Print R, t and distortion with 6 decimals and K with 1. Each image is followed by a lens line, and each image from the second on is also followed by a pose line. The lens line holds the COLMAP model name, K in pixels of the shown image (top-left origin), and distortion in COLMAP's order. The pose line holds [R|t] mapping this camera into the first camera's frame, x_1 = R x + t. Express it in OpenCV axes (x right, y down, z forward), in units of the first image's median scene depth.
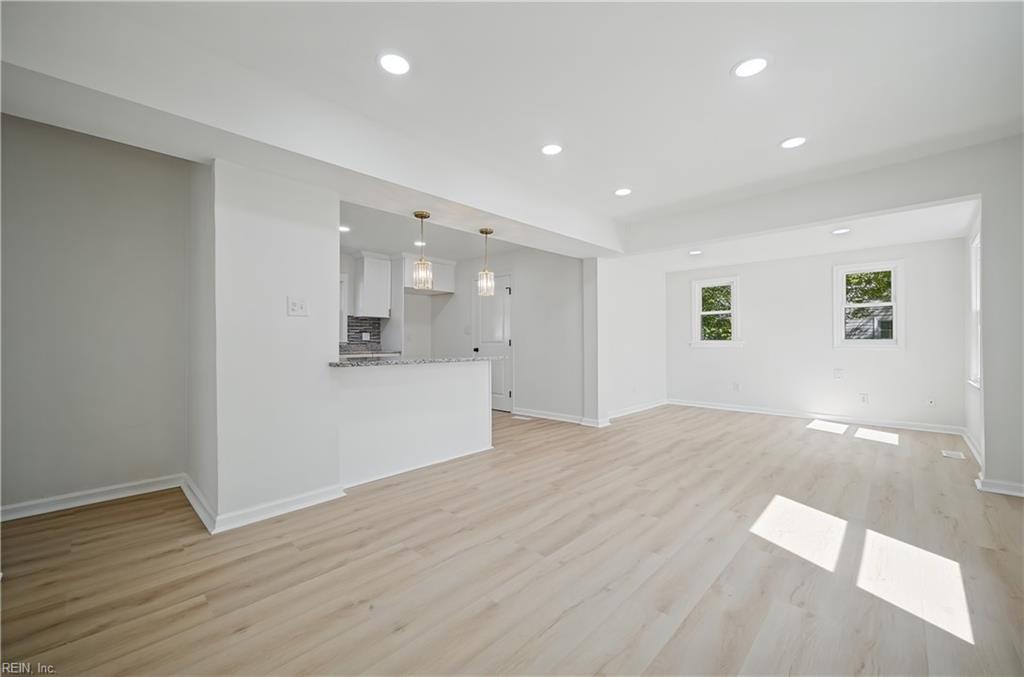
lens RADIAL K [[406.9, 0, 510.5], [0, 406.9, 343.3], [0, 0, 1]] dist [-0.004476, 0.001347]
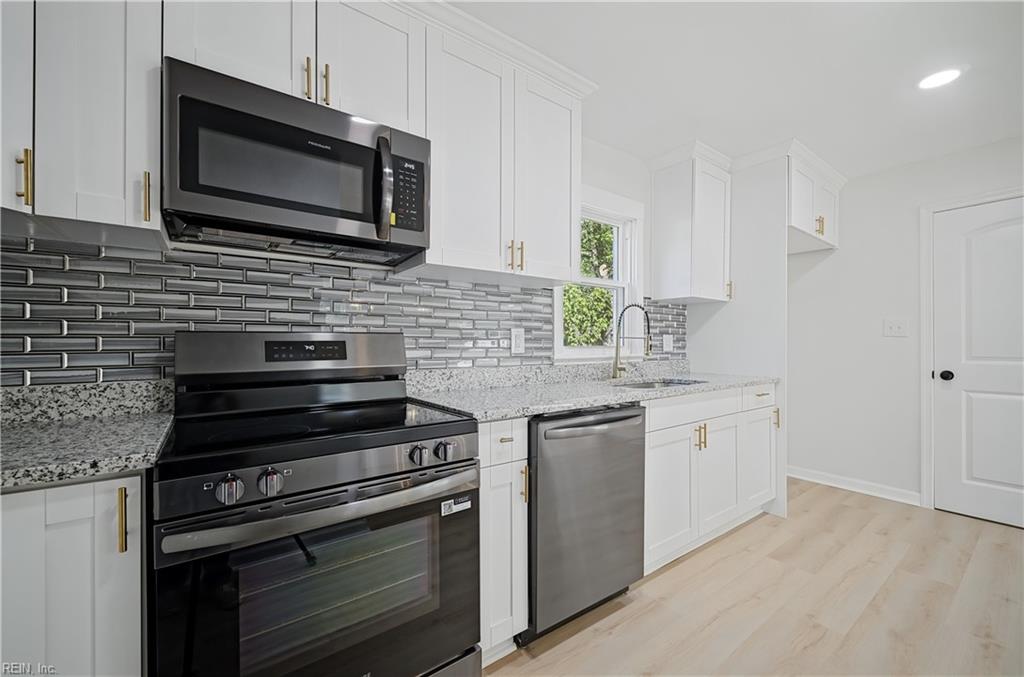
lens RADIAL K [[406.9, 0, 515.8], [0, 406.9, 343.8], [0, 0, 1]] dist [-0.004476, 0.001347]
pose [[0.985873, 0.001455, -0.167491, -0.927922], [-0.001987, 0.999993, -0.003013, -0.029056], [0.167485, 0.003303, 0.985869, 1.069159]]
